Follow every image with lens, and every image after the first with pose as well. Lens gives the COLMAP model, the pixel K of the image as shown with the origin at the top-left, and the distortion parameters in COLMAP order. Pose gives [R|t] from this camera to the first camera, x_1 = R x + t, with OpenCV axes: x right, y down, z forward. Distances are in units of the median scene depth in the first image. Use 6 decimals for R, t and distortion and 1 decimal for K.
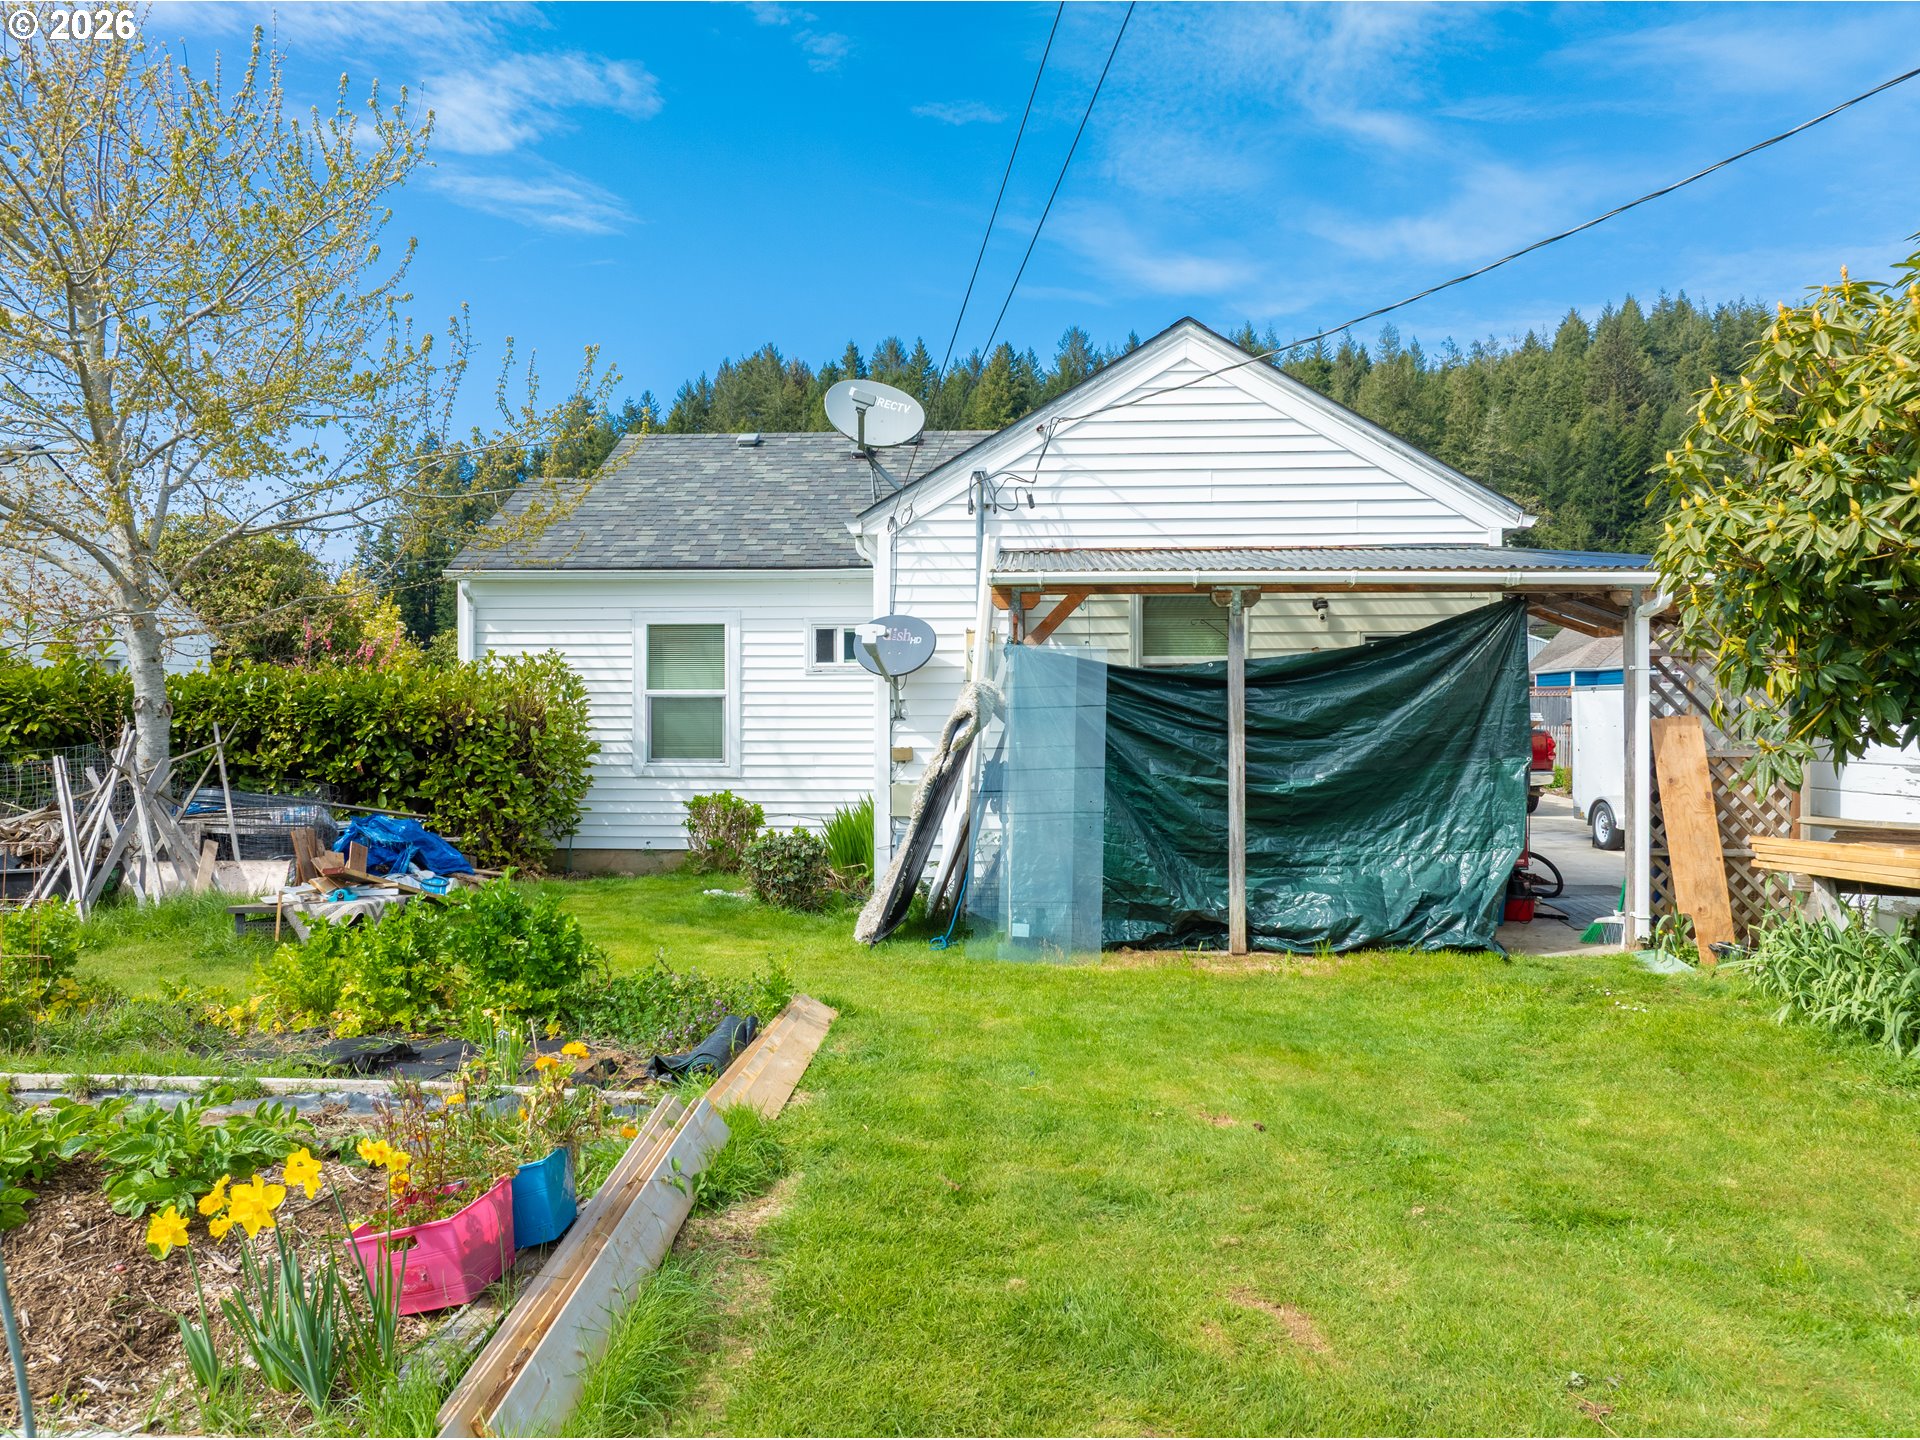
lens RADIAL K [[1360.0, 0, 959.9], [0, 1360.0, 718.5], [0, 0, 1]] dist [-0.033749, -0.003989]
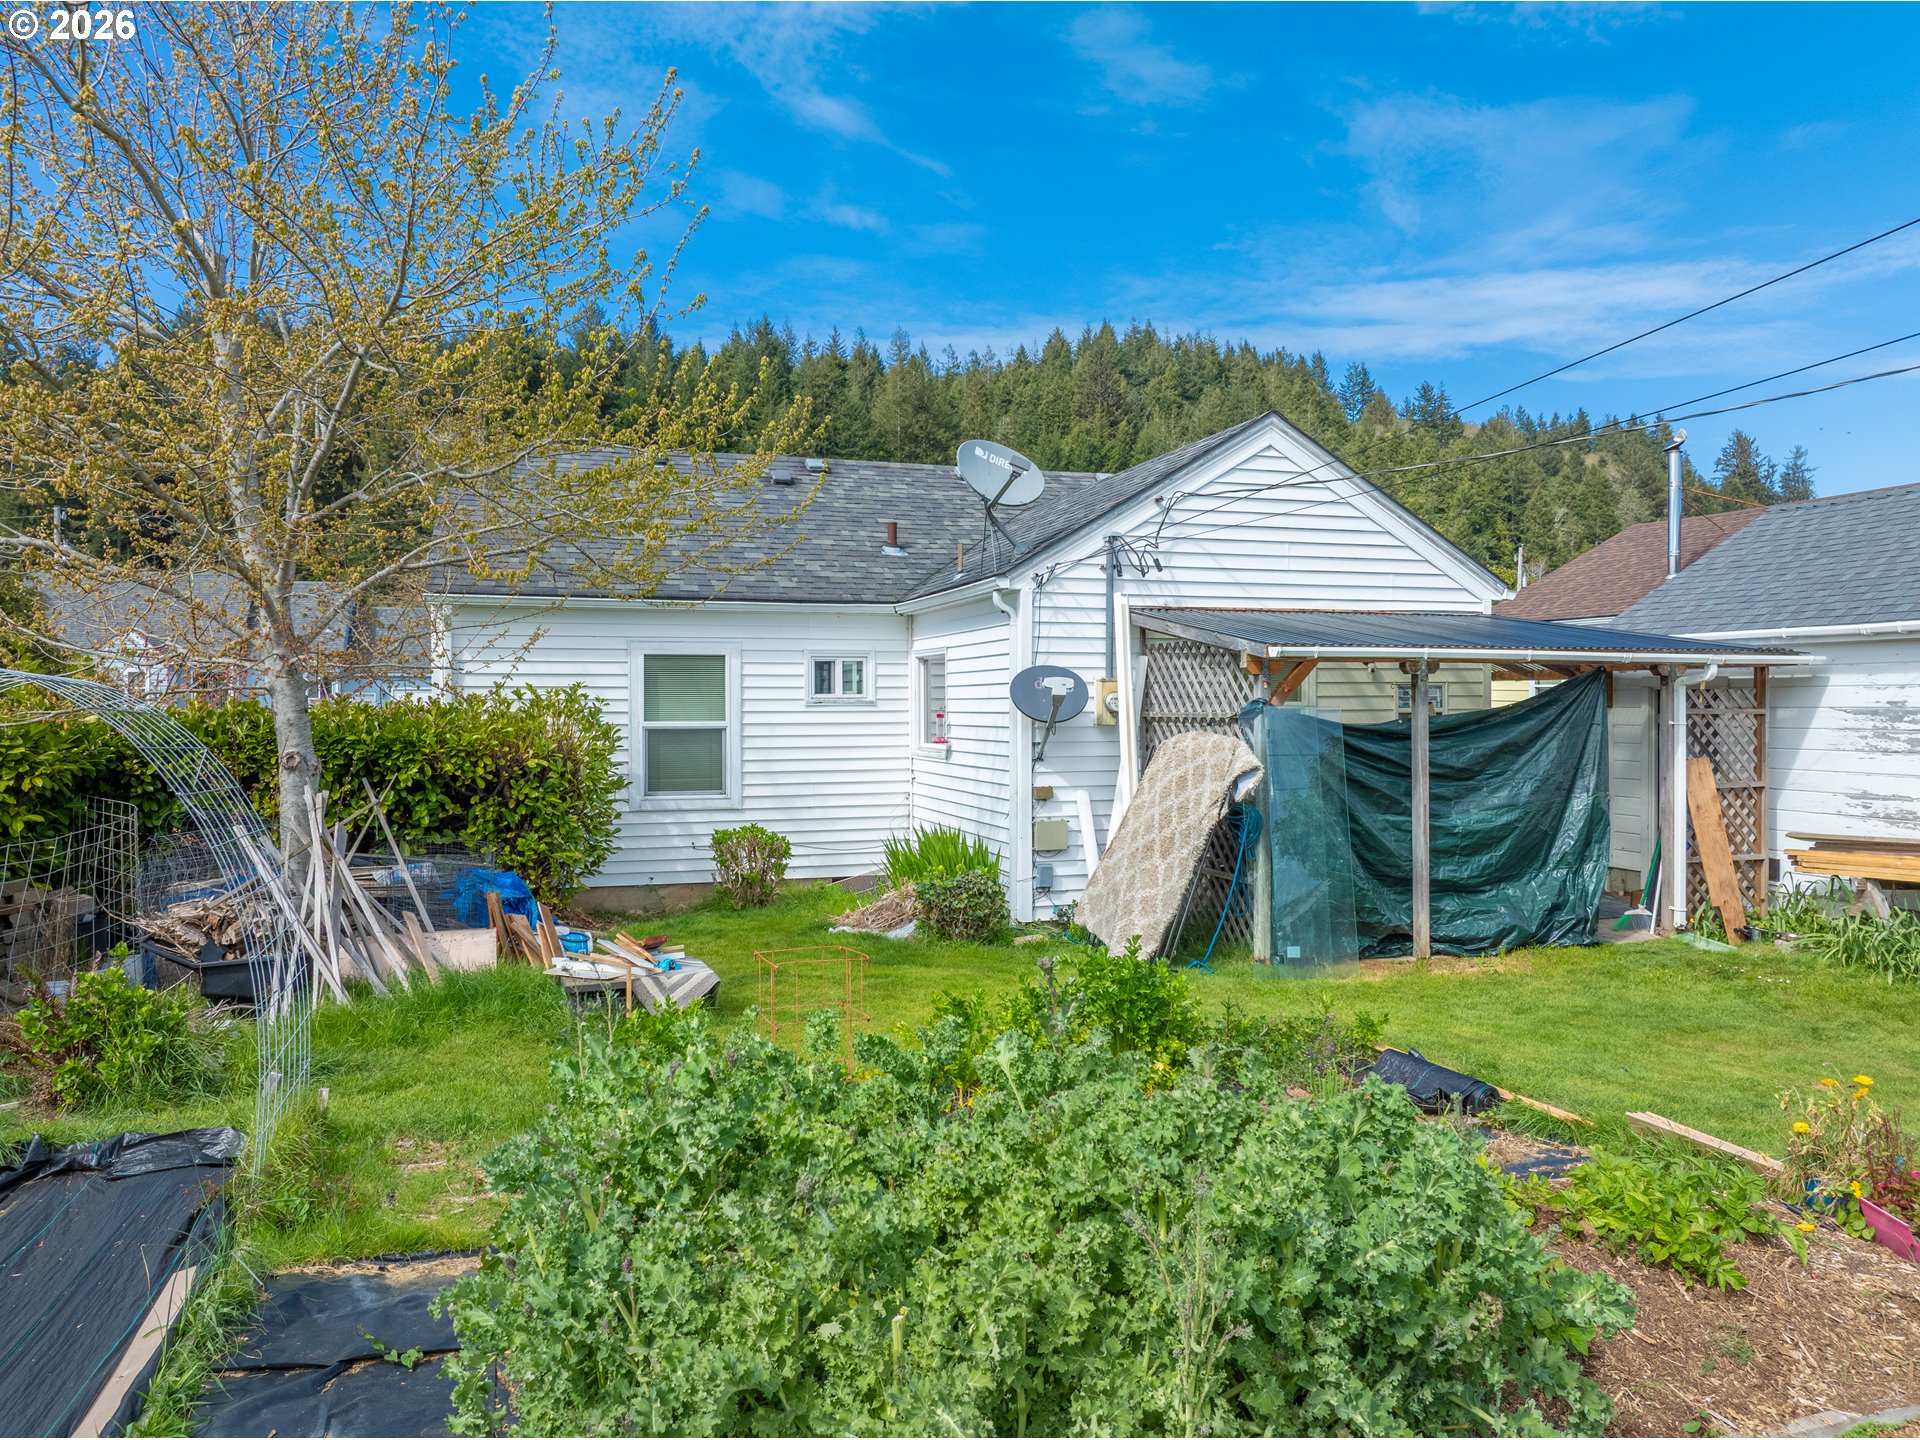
lens RADIAL K [[1360.0, 0, 967.7], [0, 1360.0, 723.6], [0, 0, 1]] dist [-0.033749, -0.003989]
pose [[0.932992, -0.006835, 0.359831, -0.407922], [0.001806, 0.999896, 0.014310, -0.037270], [-0.359891, -0.012701, 0.932908, 0.009000]]
